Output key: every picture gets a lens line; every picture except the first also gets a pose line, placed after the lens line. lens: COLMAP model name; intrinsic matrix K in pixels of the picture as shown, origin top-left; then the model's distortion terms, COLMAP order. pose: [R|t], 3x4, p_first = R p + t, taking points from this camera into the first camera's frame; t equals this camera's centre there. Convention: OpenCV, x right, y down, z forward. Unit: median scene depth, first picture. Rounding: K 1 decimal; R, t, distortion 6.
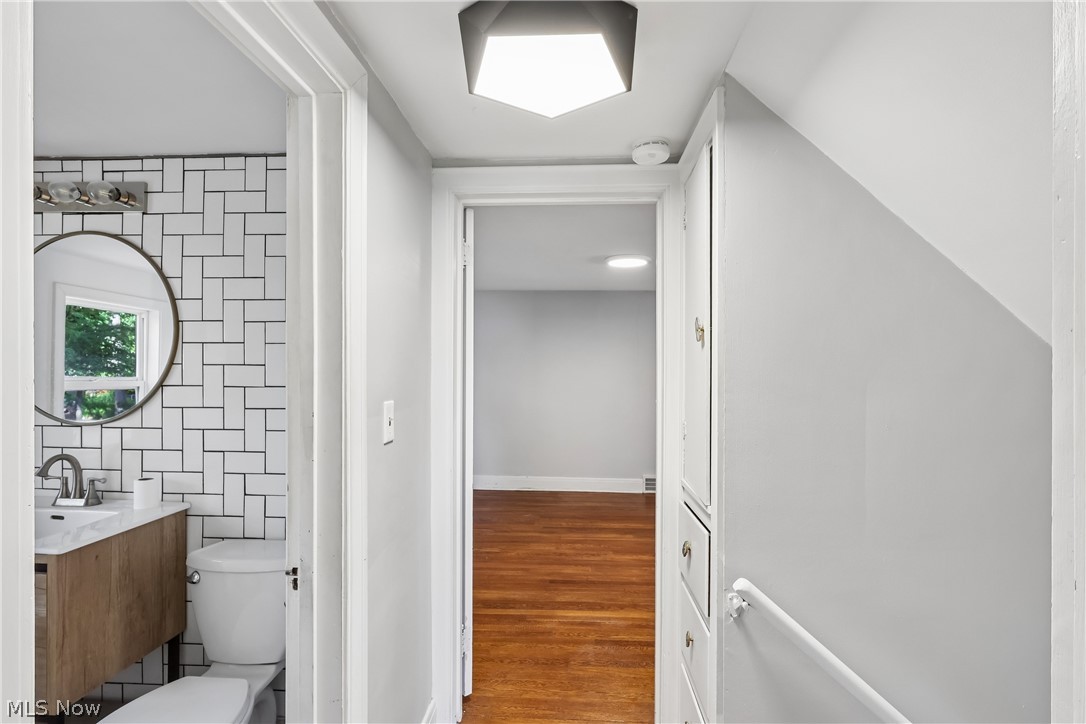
lens RADIAL K [[511.6, 0, 550.9], [0, 511.6, 365.2], [0, 0, 1]] dist [-0.002597, -0.000228]
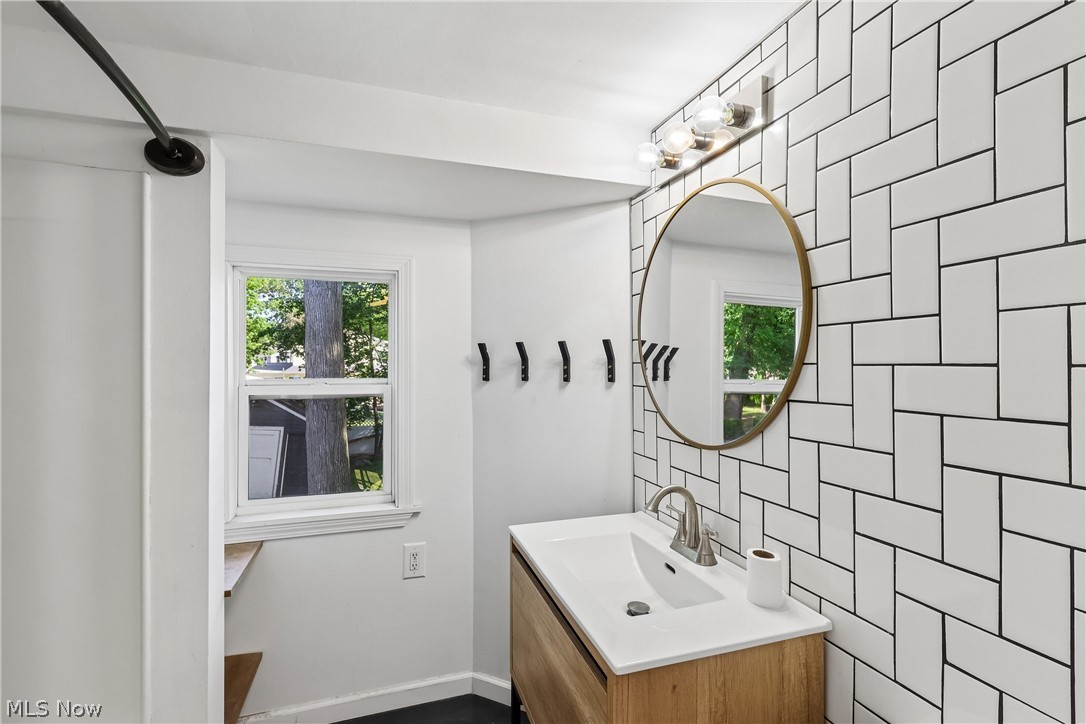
lens RADIAL K [[498.8, 0, 543.0], [0, 498.8, 362.0], [0, 0, 1]] dist [-0.002352, 0.000002]
pose [[0.364188, -0.010534, -0.931266, -0.326235], [0.000836, 0.999939, -0.010984, 0.001635], [0.931325, 0.003222, 0.364174, 0.525460]]
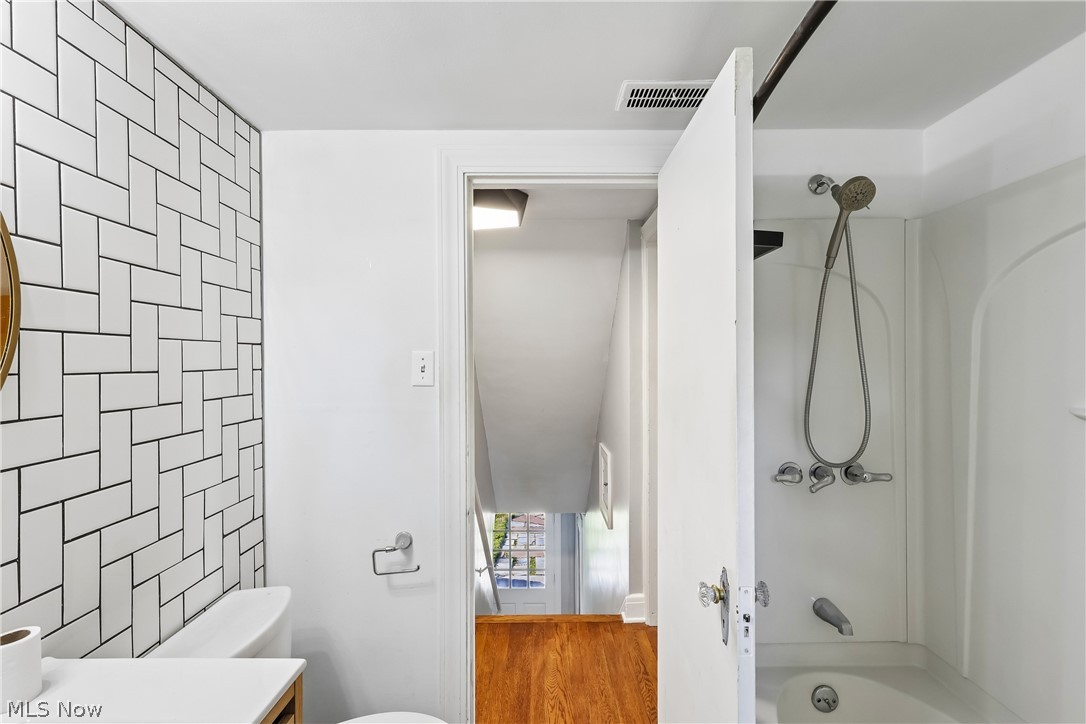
lens RADIAL K [[505.8, 0, 545.7], [0, 505.8, 358.9], [0, 0, 1]] dist [-0.001234, -0.000242]
pose [[-0.059039, 0.000923, 0.998255, -1.213632], [0.008303, 0.999965, -0.000434, -0.011876], [-0.998221, 0.008263, -0.059045, 0.548842]]
